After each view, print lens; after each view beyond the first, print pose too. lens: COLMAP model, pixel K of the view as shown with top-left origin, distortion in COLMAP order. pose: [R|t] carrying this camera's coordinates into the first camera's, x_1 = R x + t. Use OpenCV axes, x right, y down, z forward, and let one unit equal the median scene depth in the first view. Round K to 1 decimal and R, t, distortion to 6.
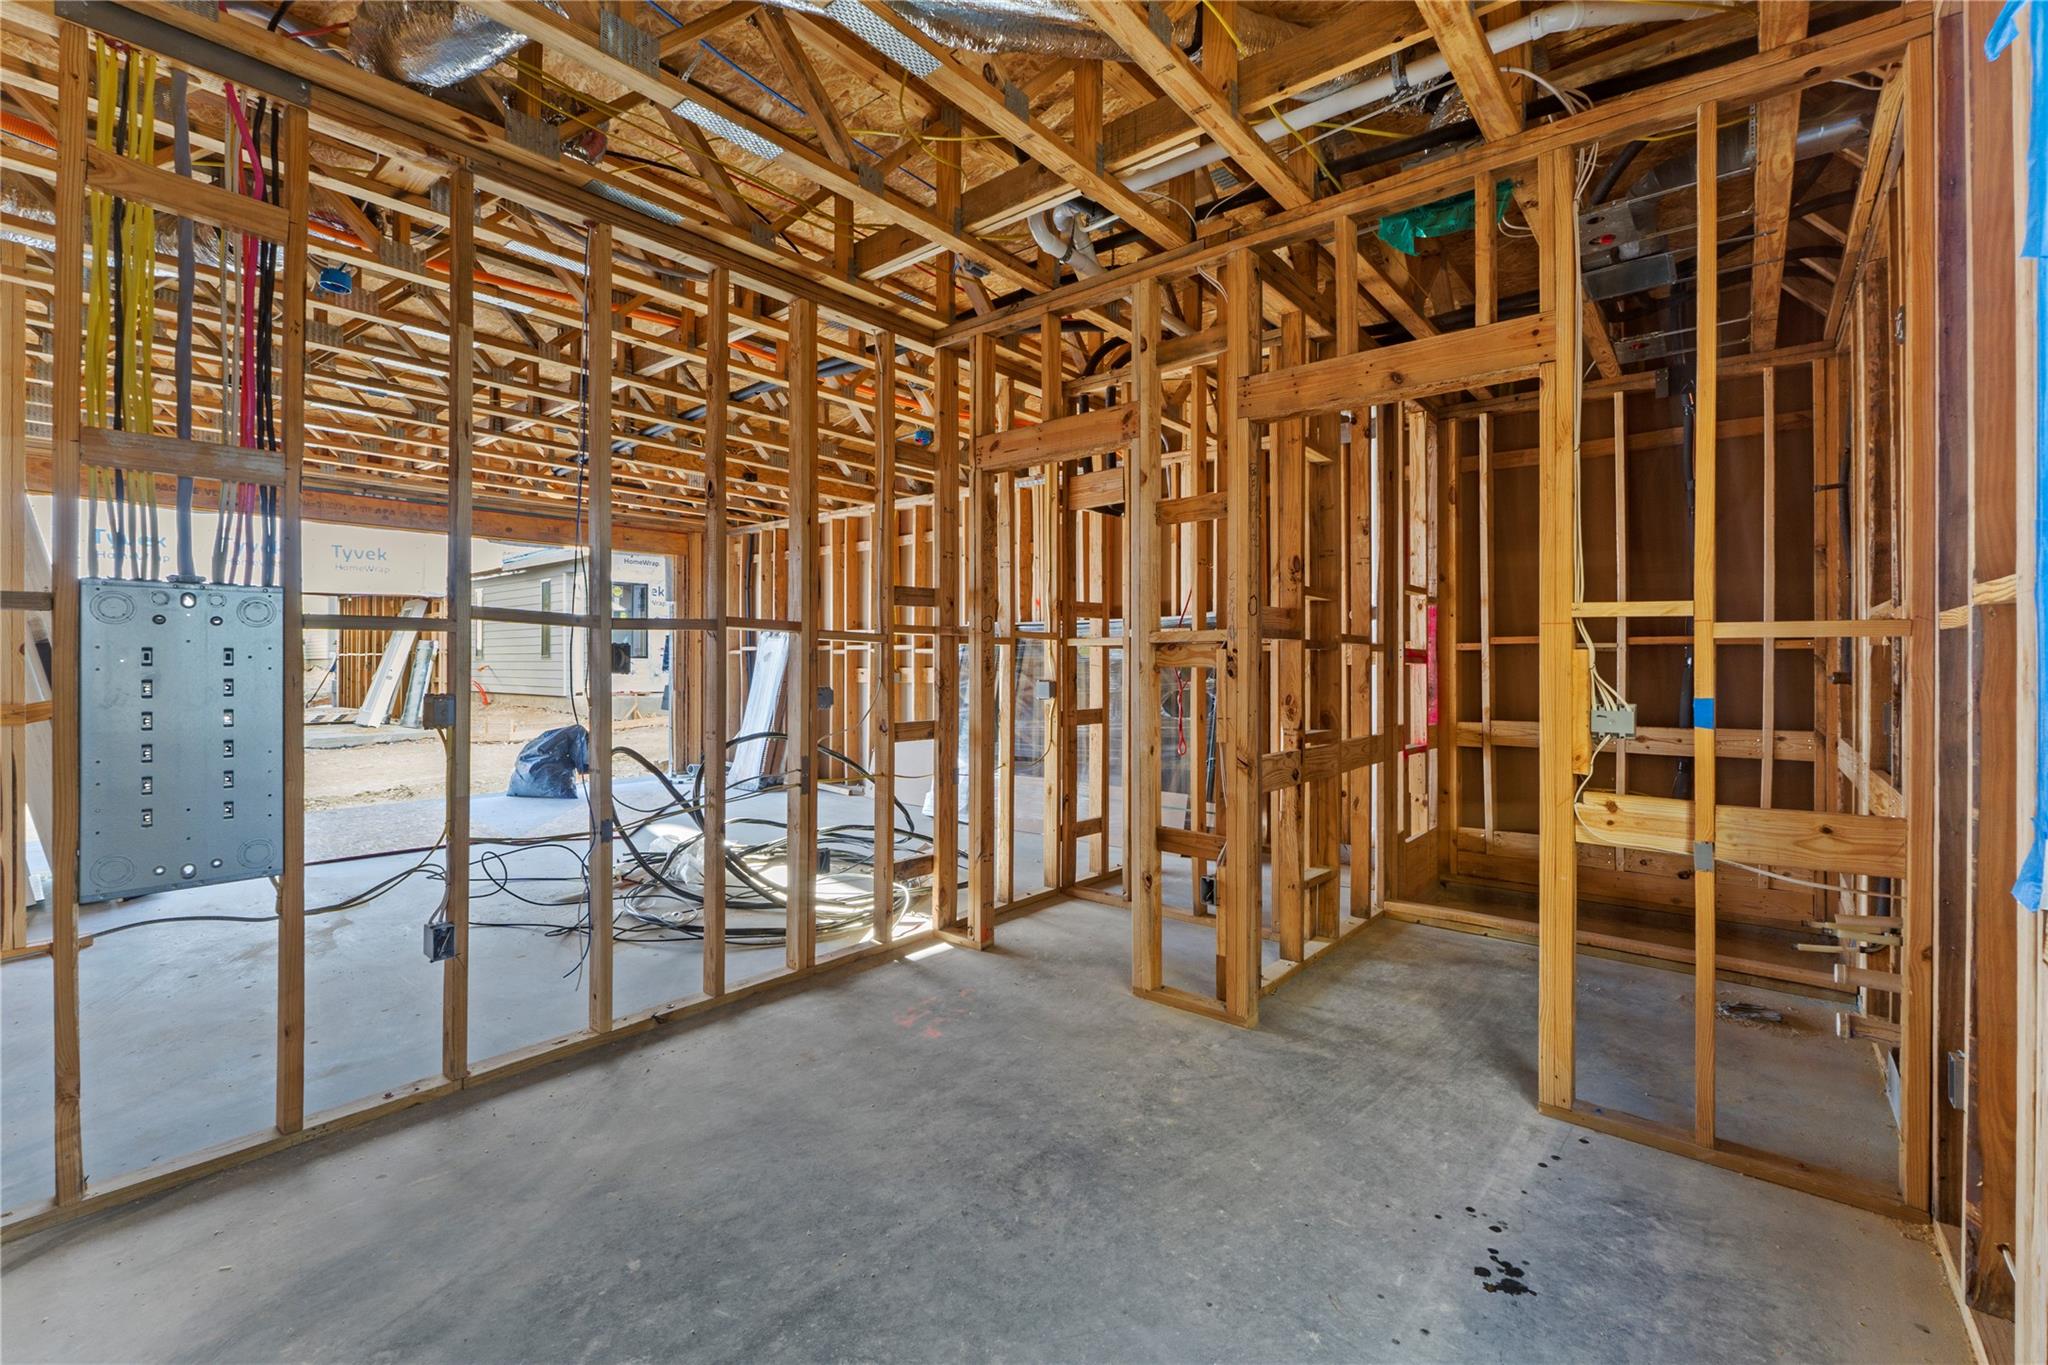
lens RADIAL K [[868.7, 0, 1018.9], [0, 868.7, 653.8], [0, 0, 1]] dist [-0.008850, -0.000032]
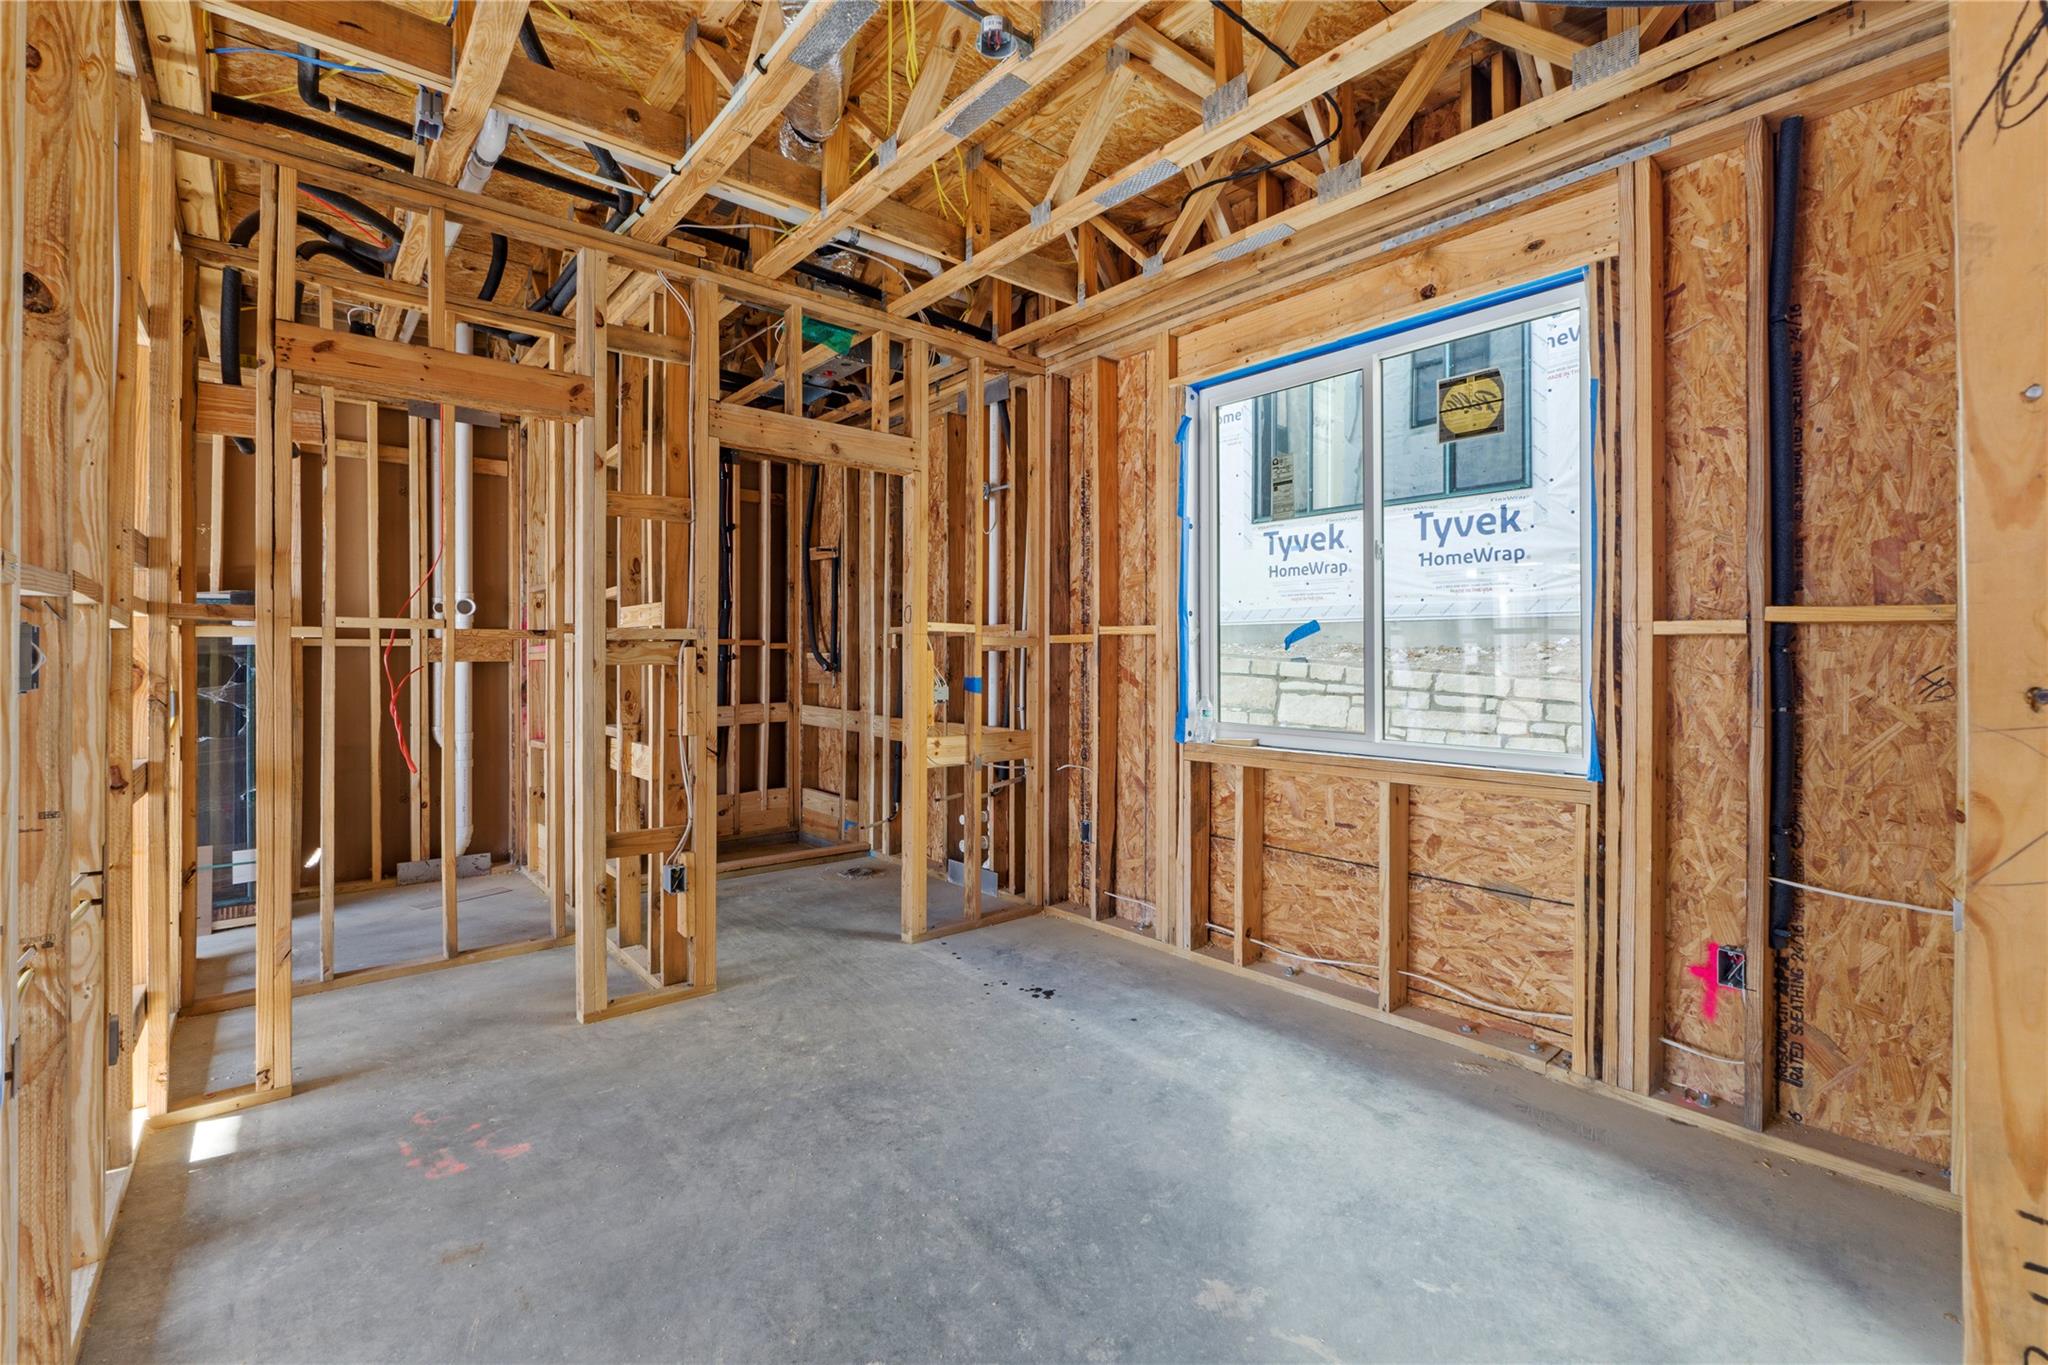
lens RADIAL K [[887.6, 0, 1011.2], [0, 887.6, 641.0], [0, 0, 1]] dist [-0.001063, -0.000133]
pose [[0.178137, 0.014986, 0.983892, -0.942807], [-0.008486, 0.999870, -0.013693, -0.001605], [-0.983969, -0.005910, 0.178241, 0.519015]]
